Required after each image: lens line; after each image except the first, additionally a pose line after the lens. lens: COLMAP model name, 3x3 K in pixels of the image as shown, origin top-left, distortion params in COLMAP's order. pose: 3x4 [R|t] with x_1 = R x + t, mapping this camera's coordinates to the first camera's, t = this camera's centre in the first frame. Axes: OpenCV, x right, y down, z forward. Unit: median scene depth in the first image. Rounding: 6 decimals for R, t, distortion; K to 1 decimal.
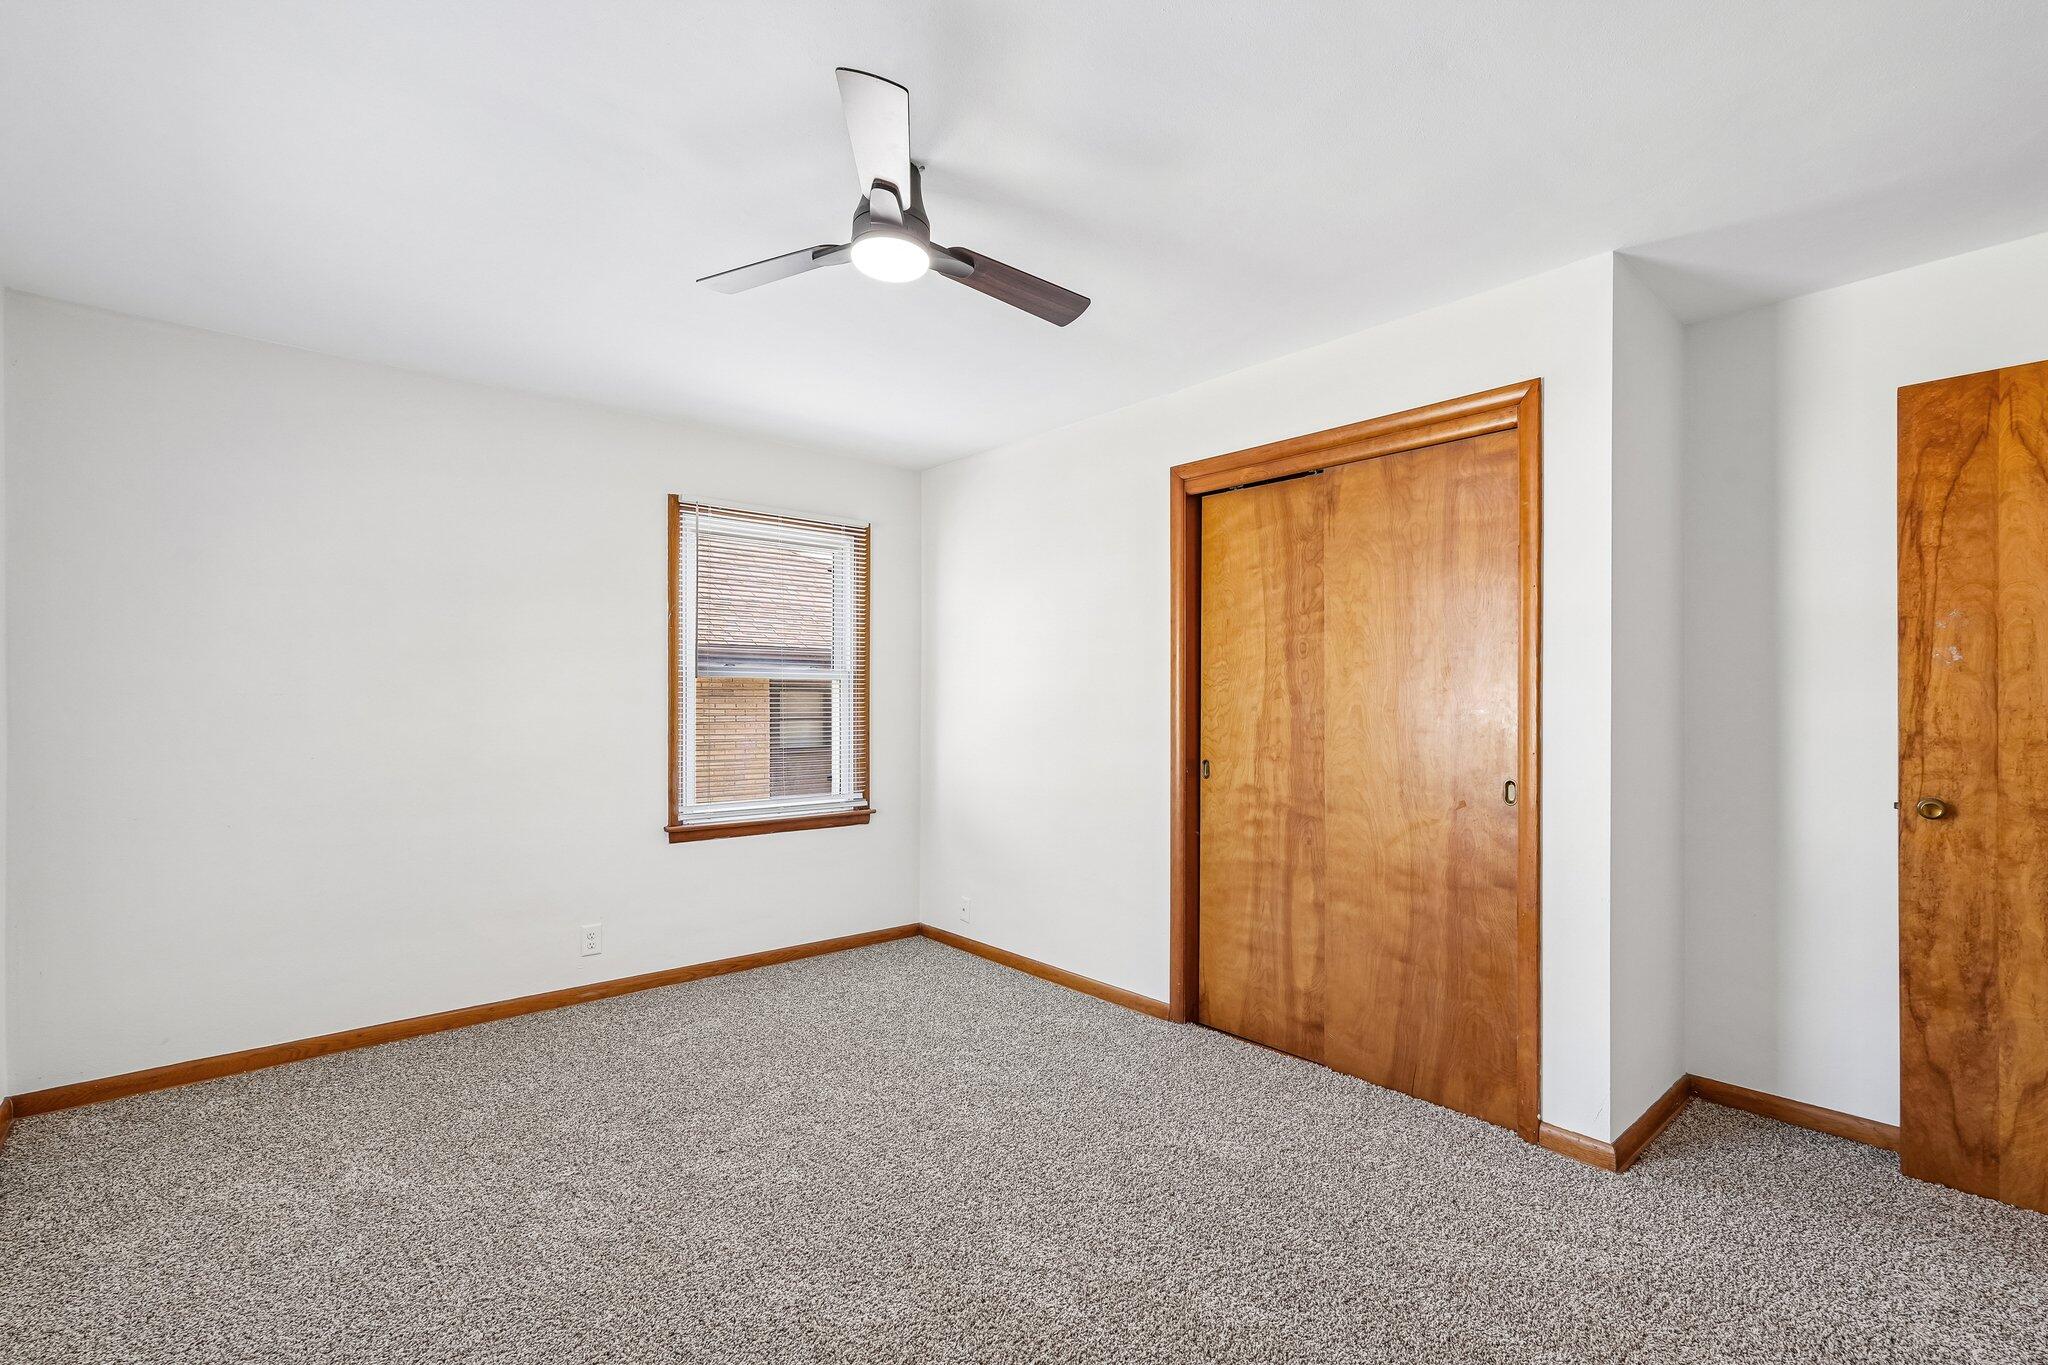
lens RADIAL K [[910.9, 0, 1030.6], [0, 910.9, 700.9], [0, 0, 1]] dist [-0.004068, 0.000753]
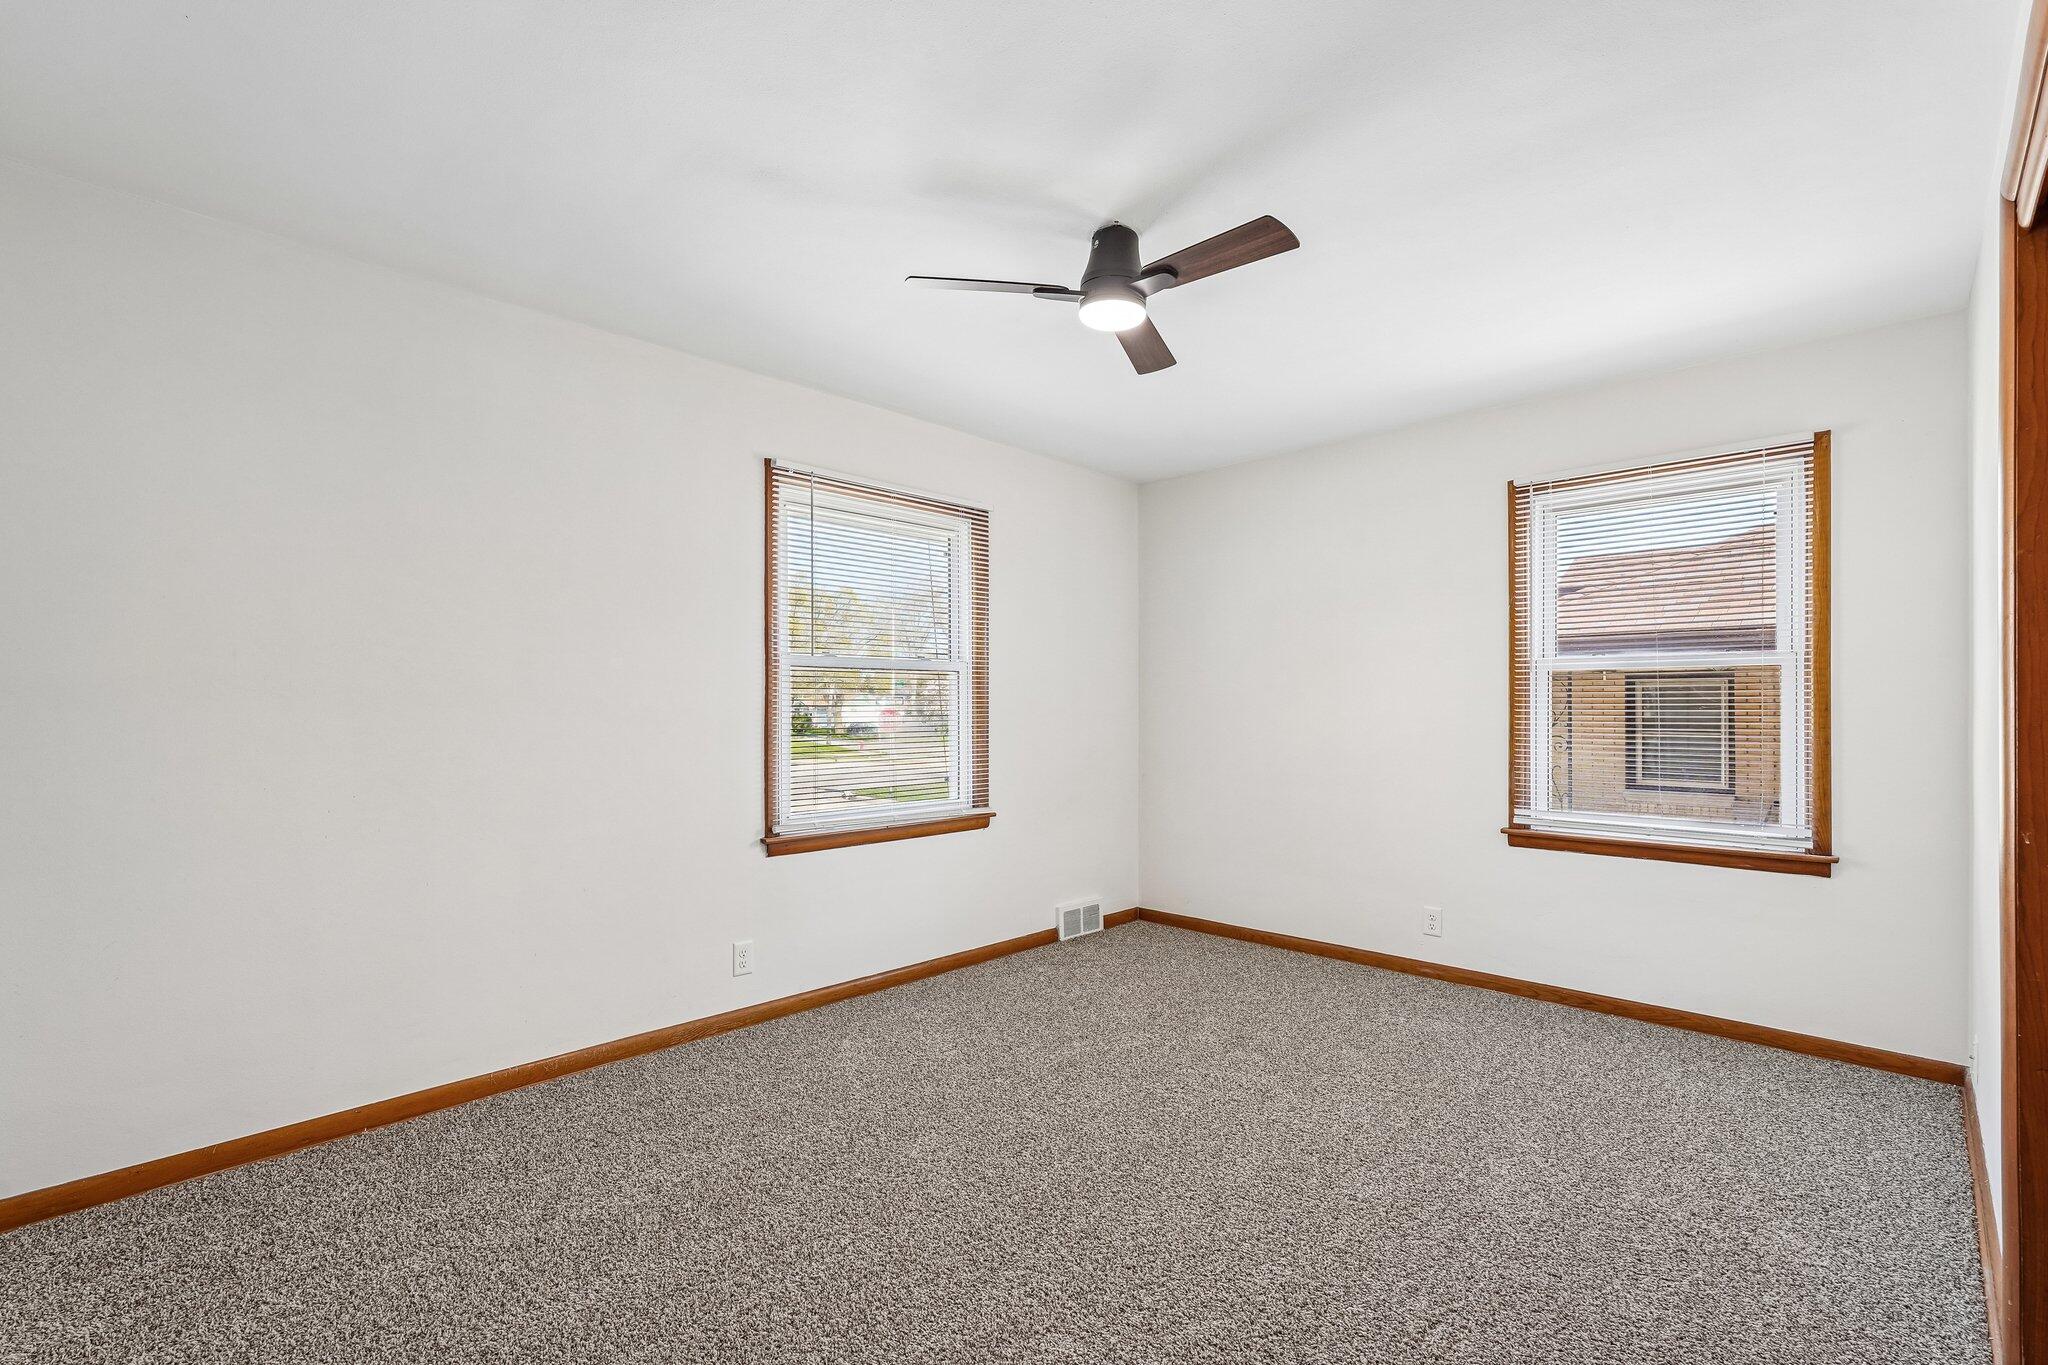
lens RADIAL K [[910.9, 0, 1022.6], [0, 910.9, 697.9], [0, 0, 1]] dist [-0.004068, 0.000753]
pose [[0.067415, -0.011343, -0.997661, 0.508444], [0.004789, 0.999928, -0.011045, 0.008425], [0.997713, -0.004033, 0.067465, 0.410274]]
